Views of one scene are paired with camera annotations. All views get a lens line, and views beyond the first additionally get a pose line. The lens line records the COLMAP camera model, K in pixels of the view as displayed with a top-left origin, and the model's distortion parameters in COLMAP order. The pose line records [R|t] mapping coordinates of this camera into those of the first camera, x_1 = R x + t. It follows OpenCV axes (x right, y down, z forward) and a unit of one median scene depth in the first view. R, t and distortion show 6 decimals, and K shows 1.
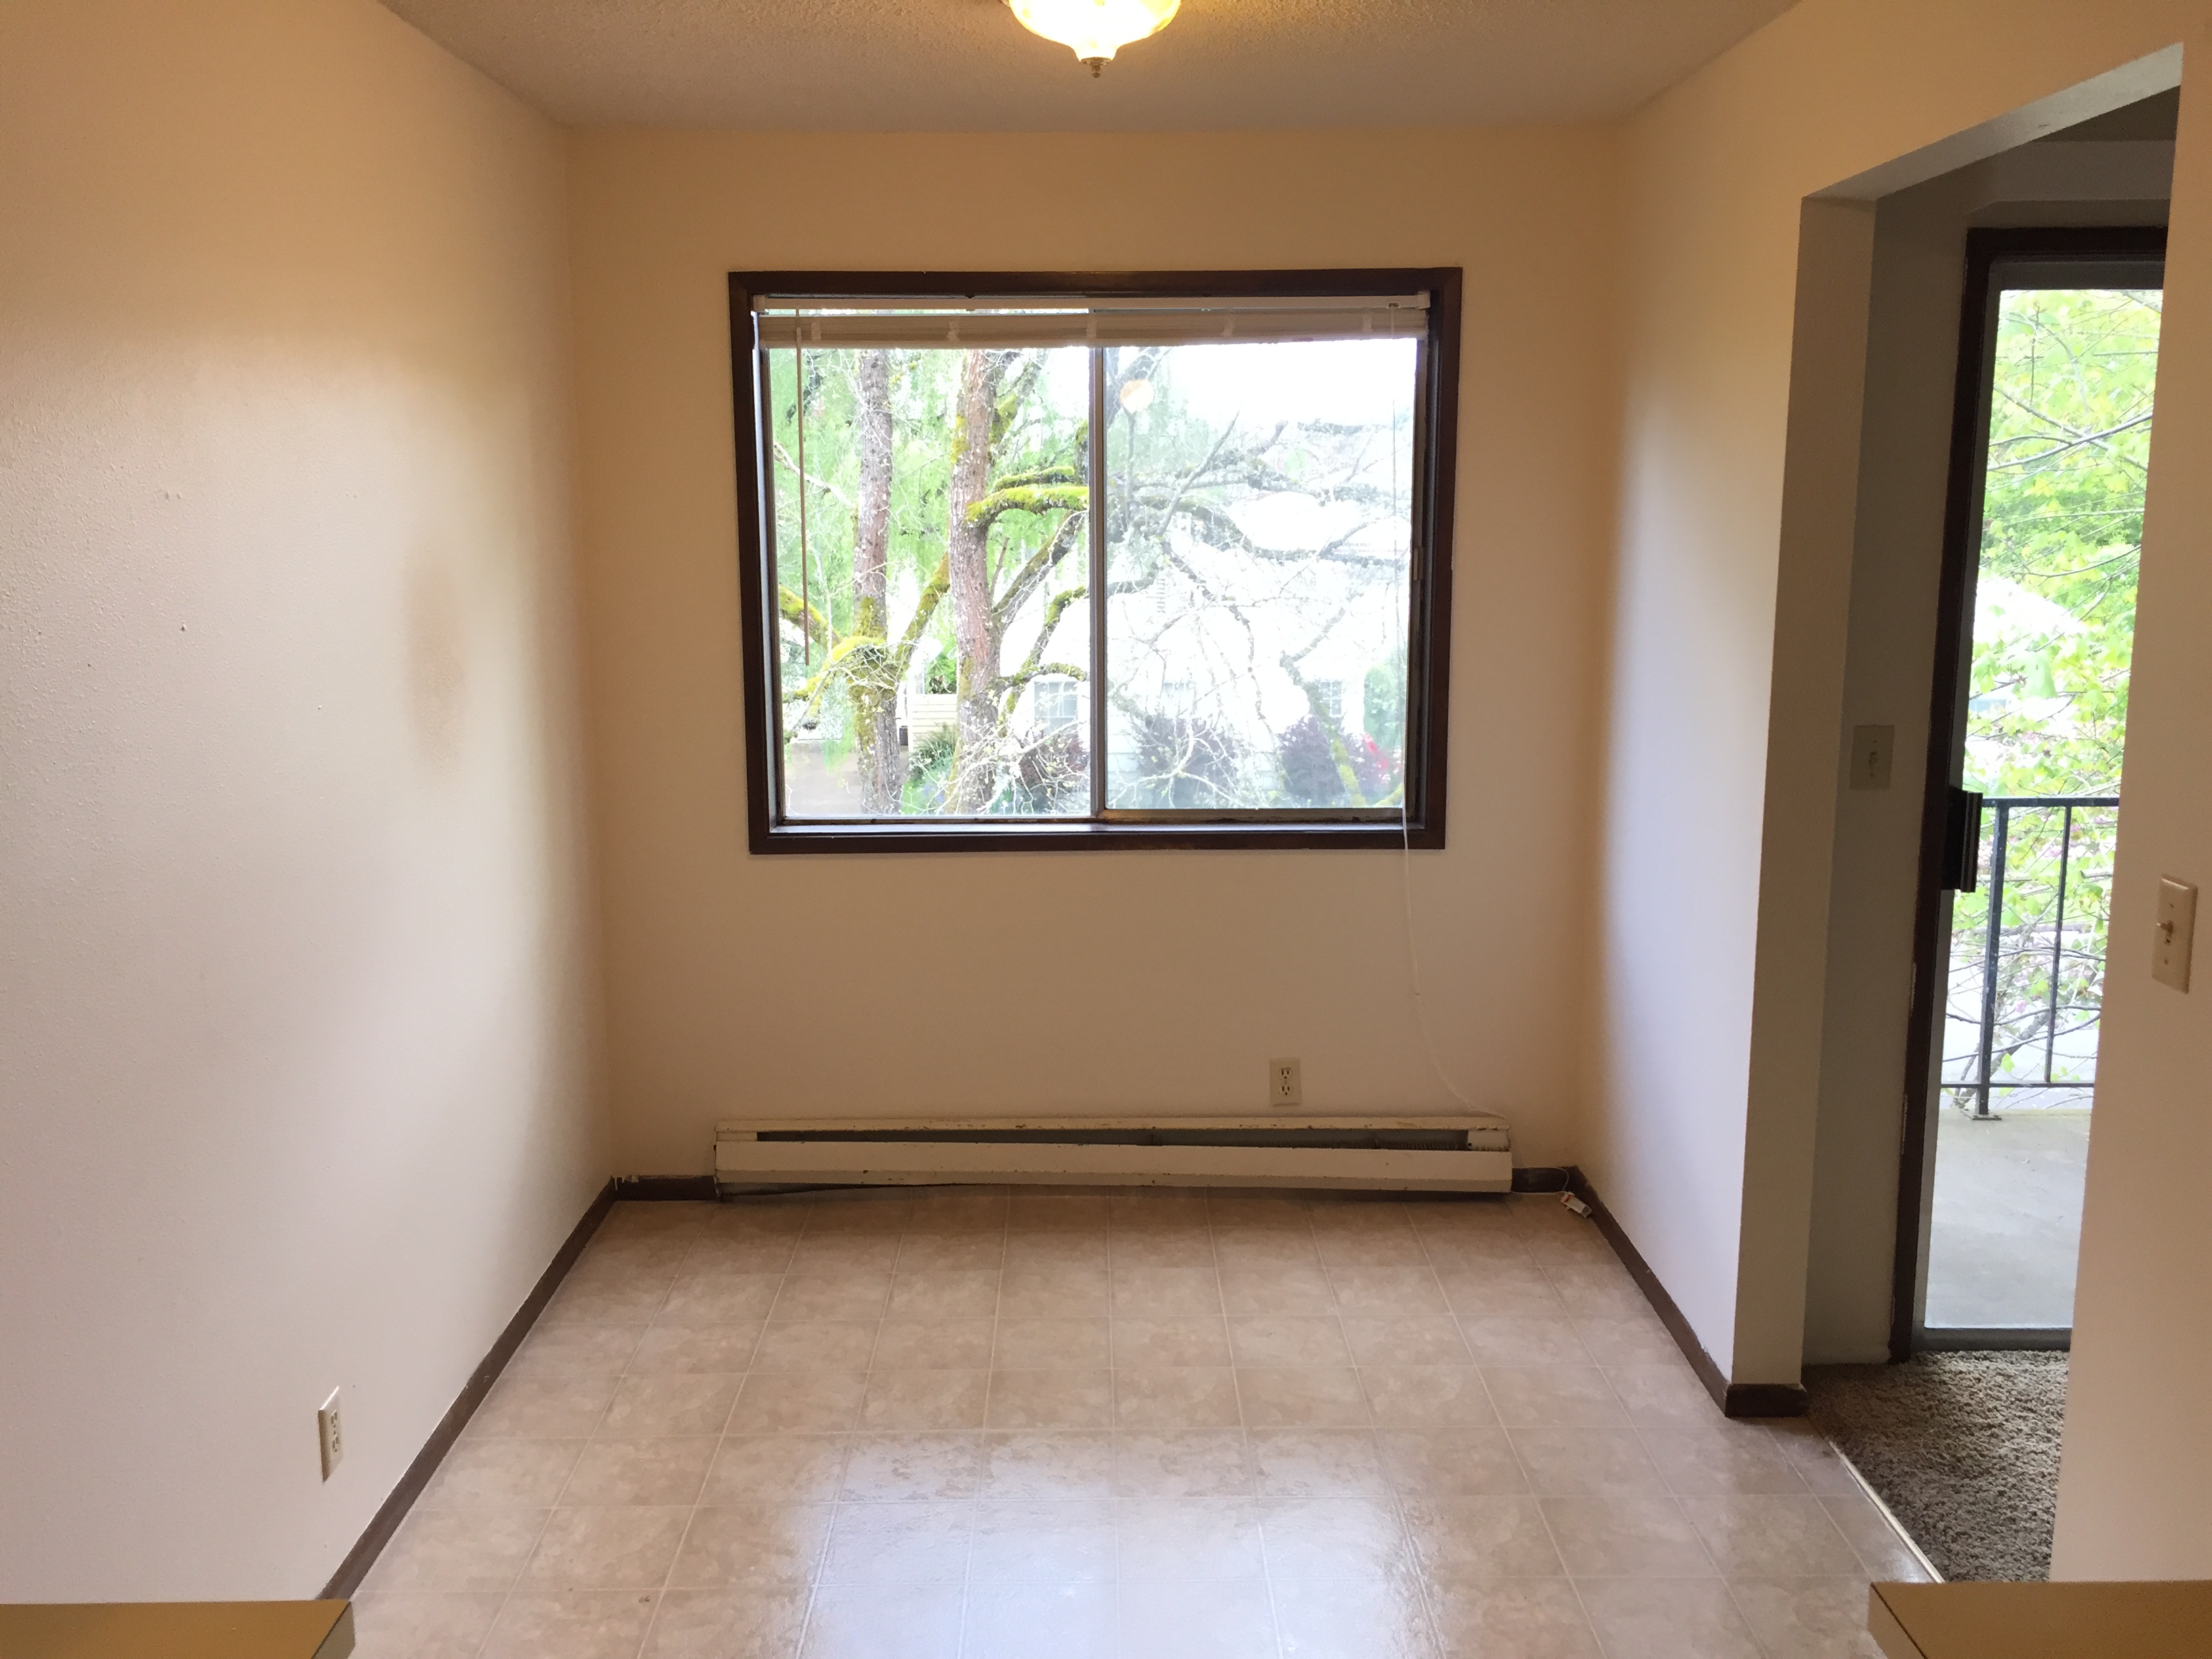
lens RADIAL K [[1875.5, 0, 1106.0], [0, 1875.5, 829.5], [0, 0, 1]] dist [0.012221, 0.003378]
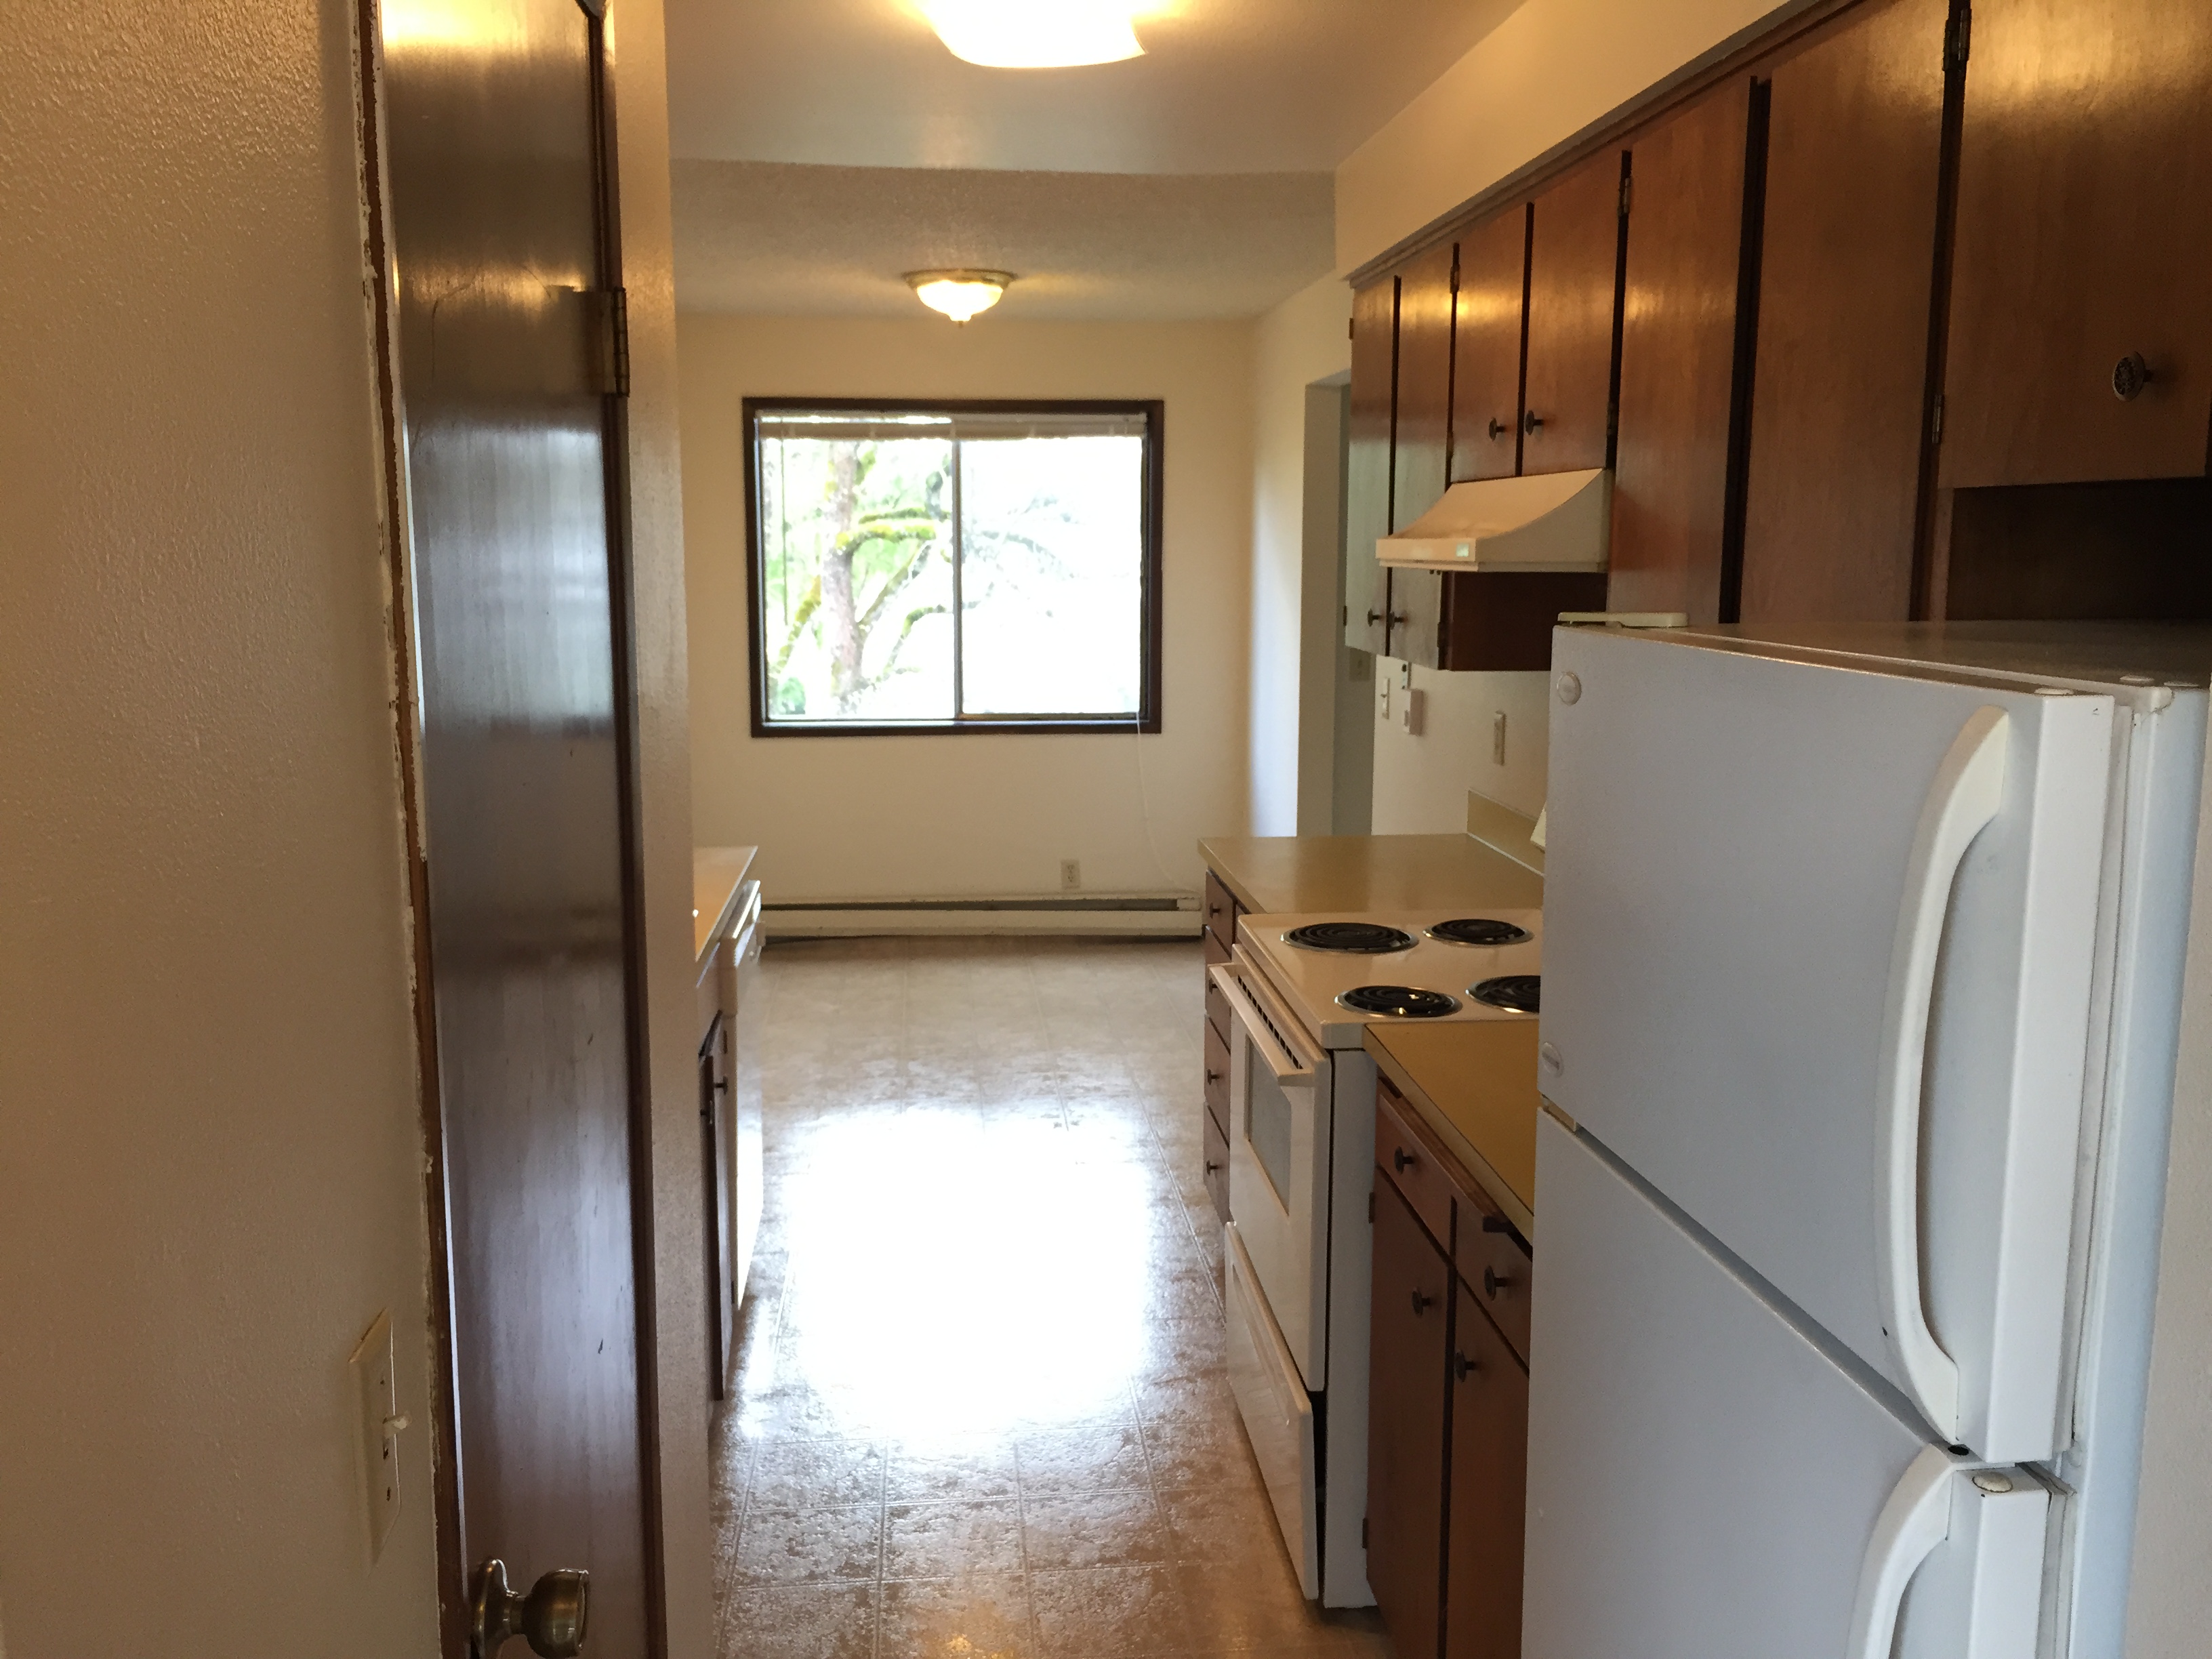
lens RADIAL K [[1875.5, 0, 1106.0], [0, 1875.5, 829.5], [0, 0, 1]] dist [0.012221, 0.003378]
pose [[0.996222, -0.007726, 0.086493, -0.018504], [0.009277, 0.999803, -0.017537, 0.125885], [-0.086341, 0.018273, 0.996098, -0.694355]]
